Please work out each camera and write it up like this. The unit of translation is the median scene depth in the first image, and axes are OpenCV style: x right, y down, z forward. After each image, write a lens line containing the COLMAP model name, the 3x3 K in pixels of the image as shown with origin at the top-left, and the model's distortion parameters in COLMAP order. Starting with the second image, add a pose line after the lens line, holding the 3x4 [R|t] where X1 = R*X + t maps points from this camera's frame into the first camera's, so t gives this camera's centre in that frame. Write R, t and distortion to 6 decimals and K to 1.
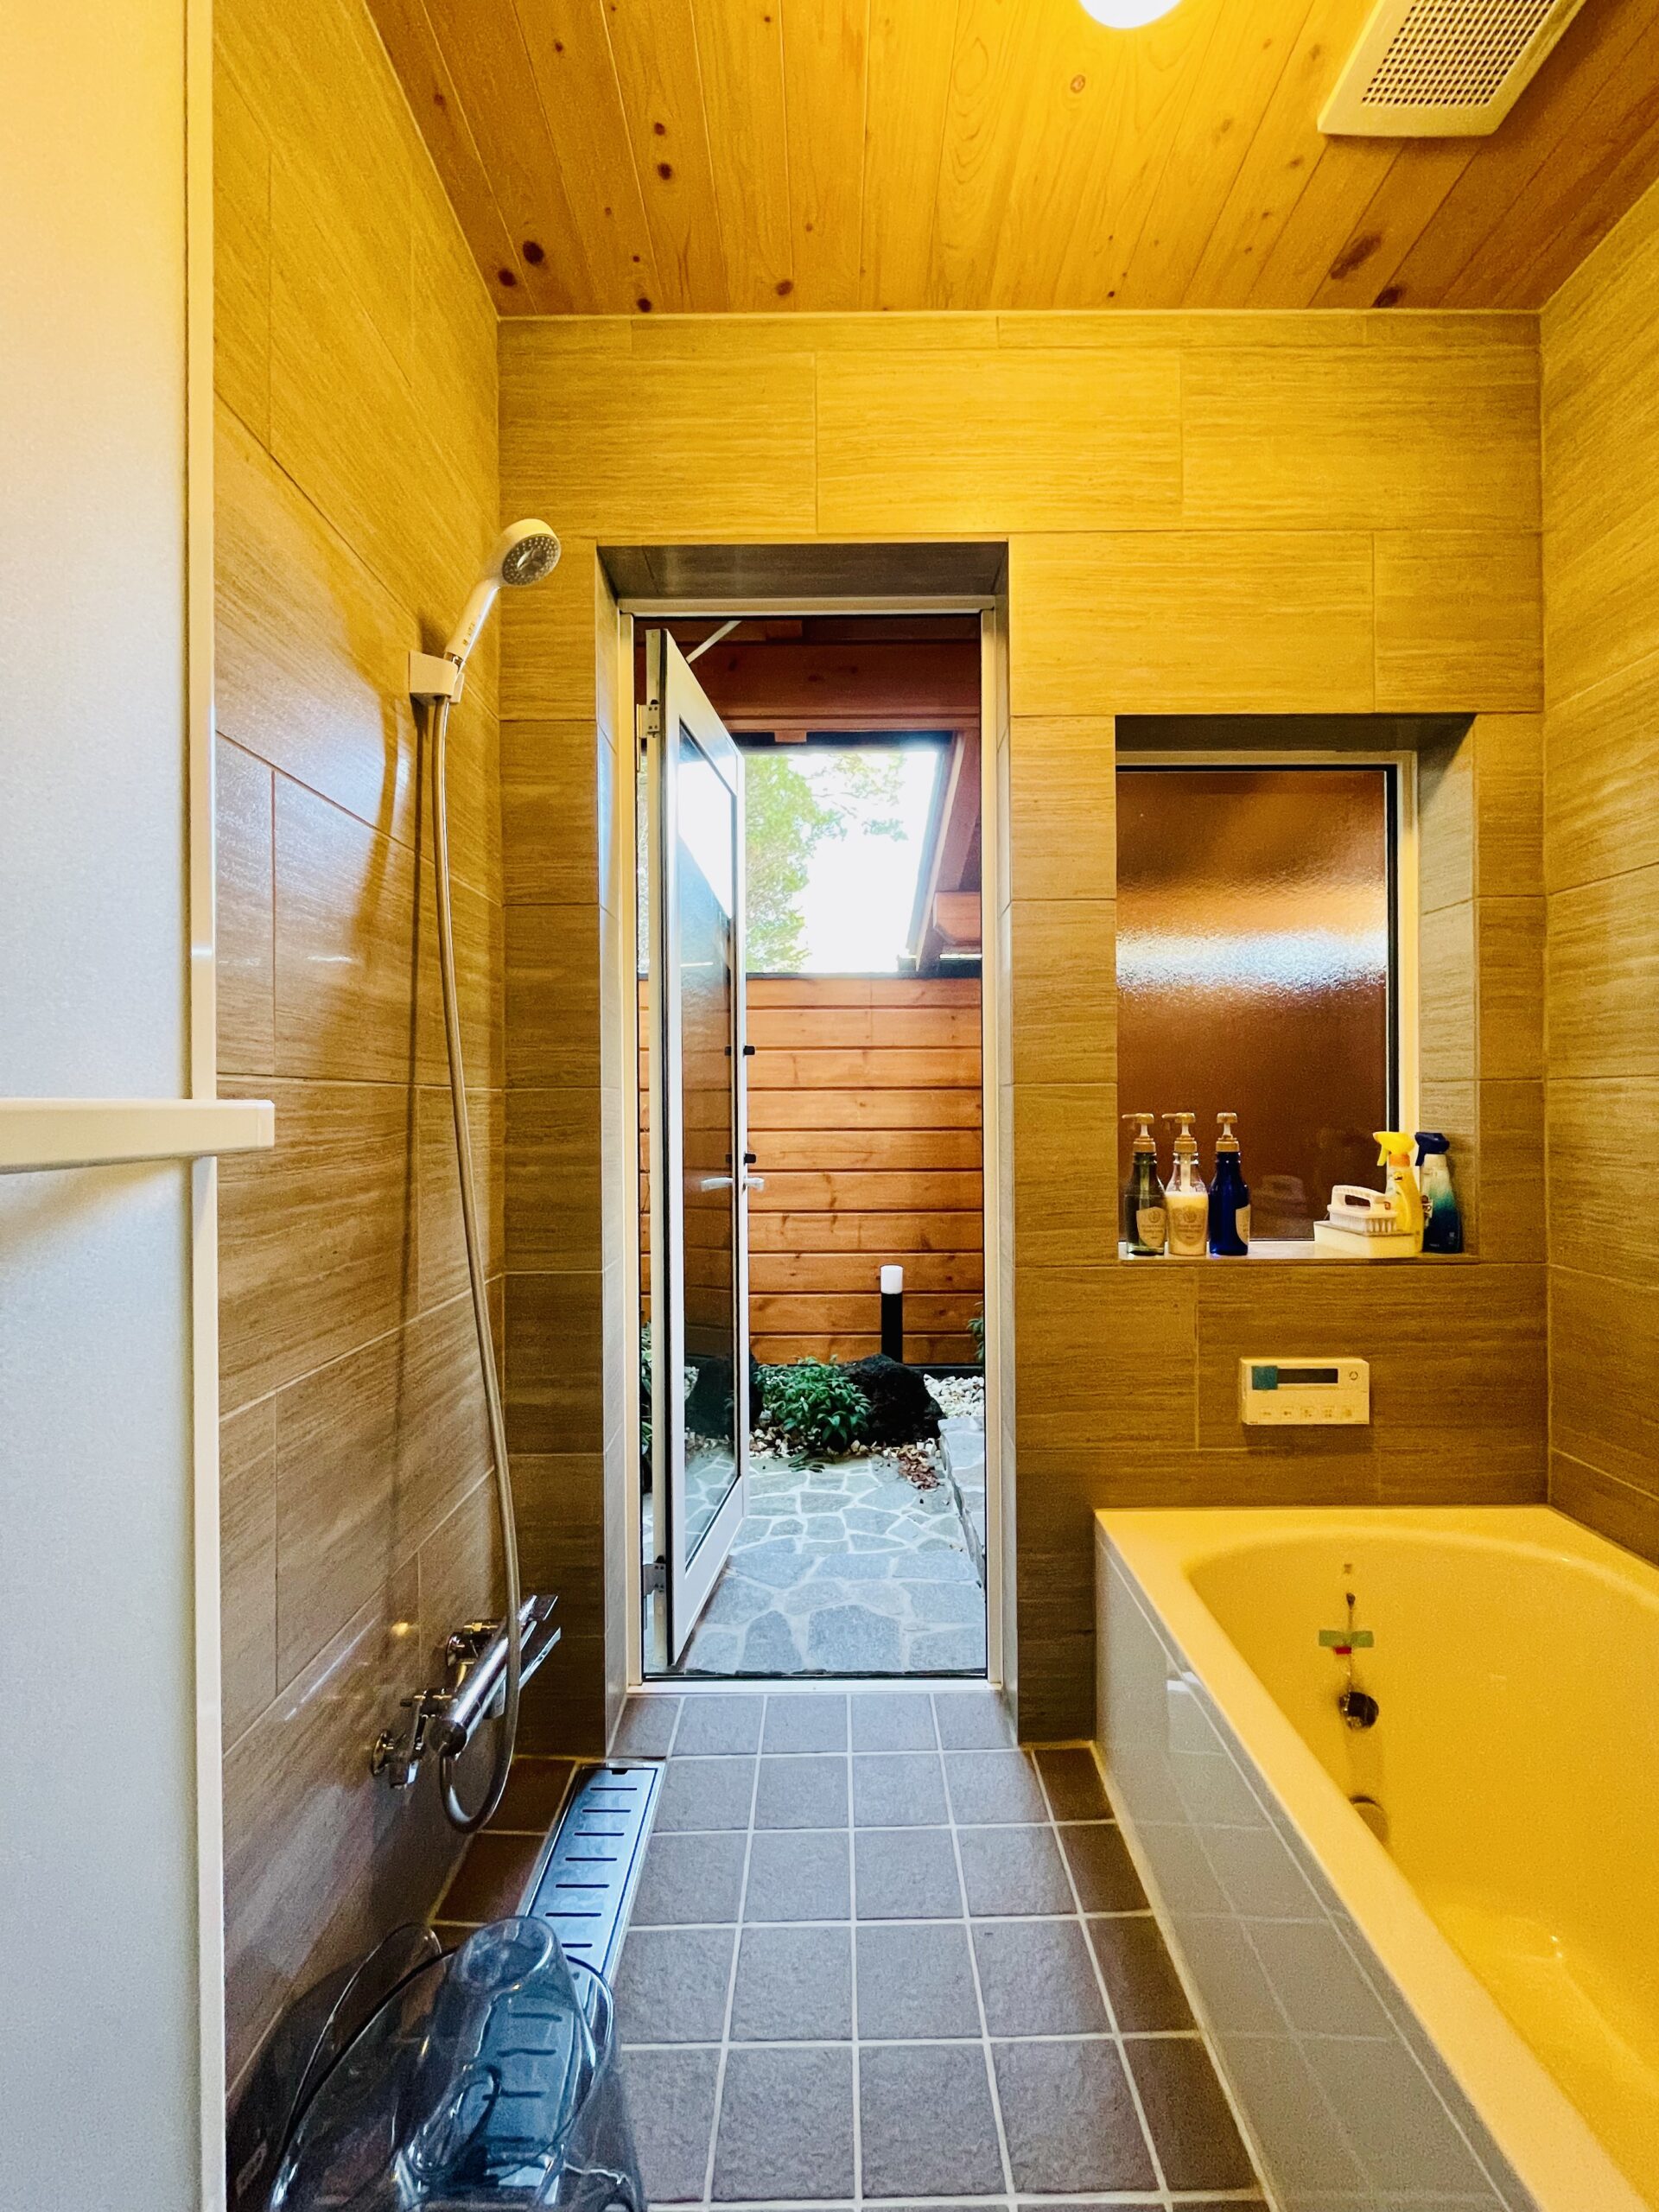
lens RADIAL K [[893.4, 0, 829.6], [0, 893.4, 1104.0], [0, 0, 1]] dist [-0.002601, 0.000071]
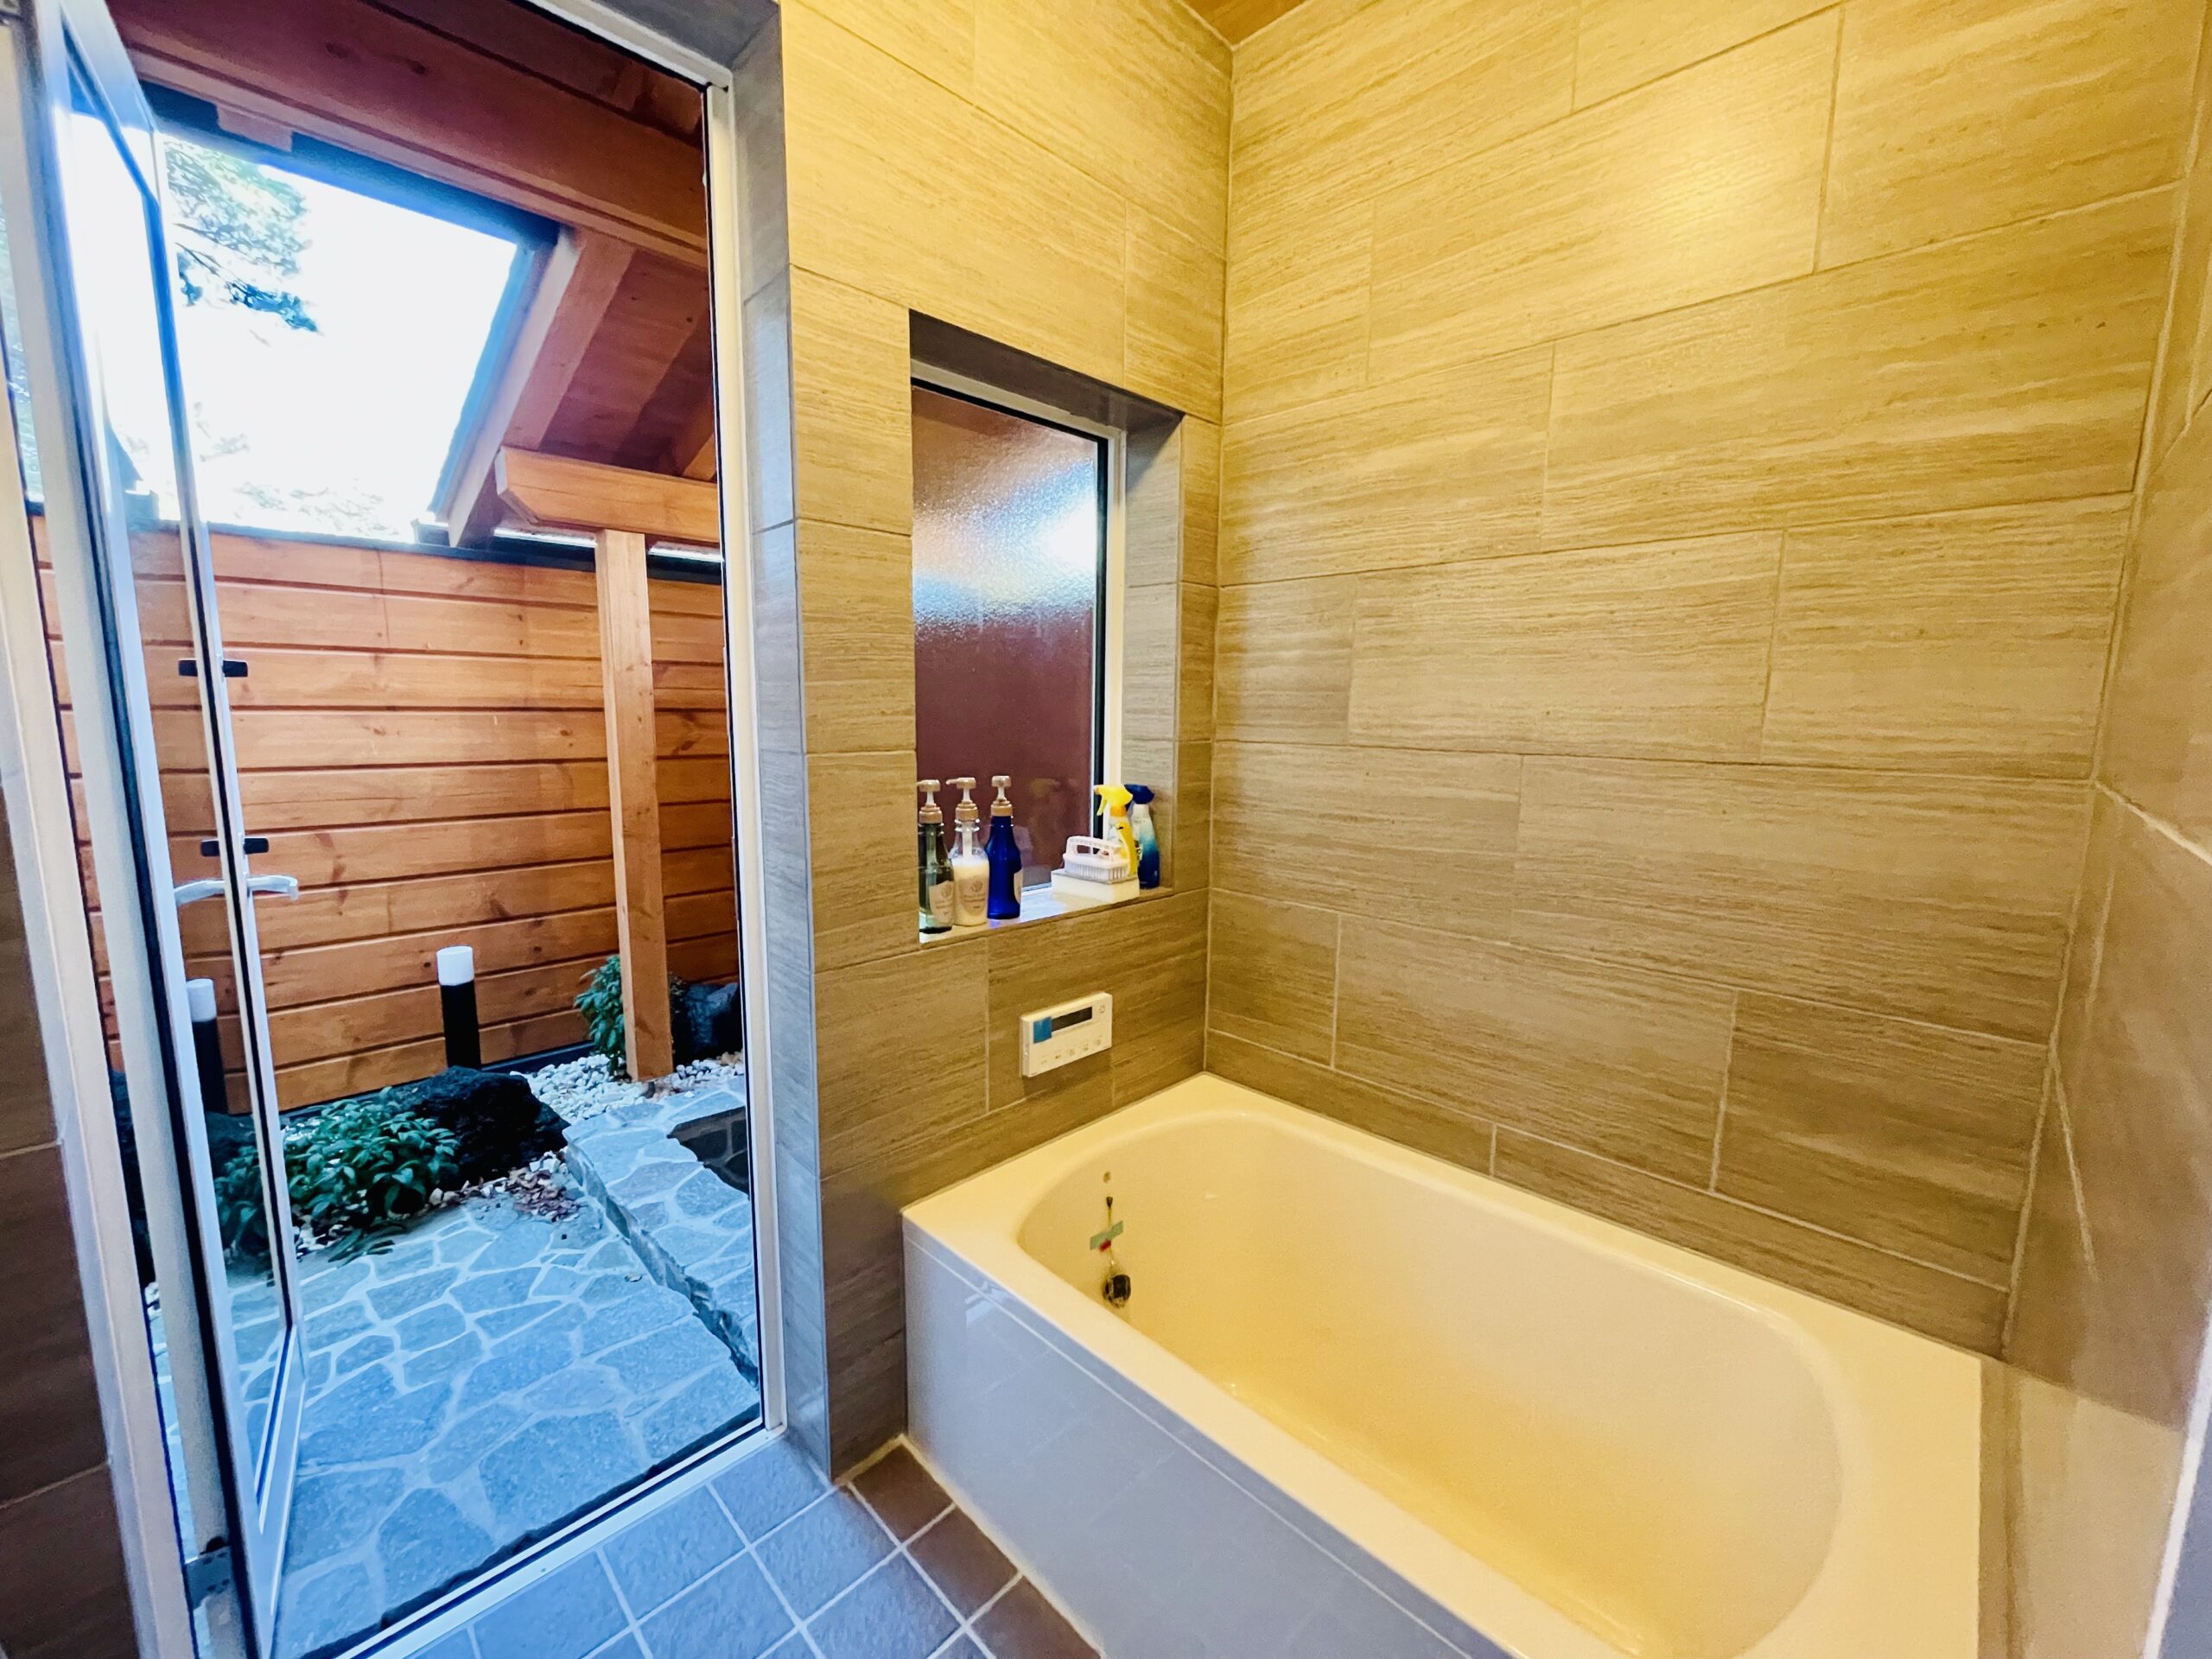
lens RADIAL K [[893.4, 0, 1111.6], [0, 893.4, 829.2], [0, 0, 1]] dist [-0.002601, 0.000071]
pose [[0.699209, -0.081125, 0.710300, -0.176825], [-0.016130, 0.991498, 0.129119, -0.062488], [-0.714735, -0.101738, 0.691956, 0.233499]]
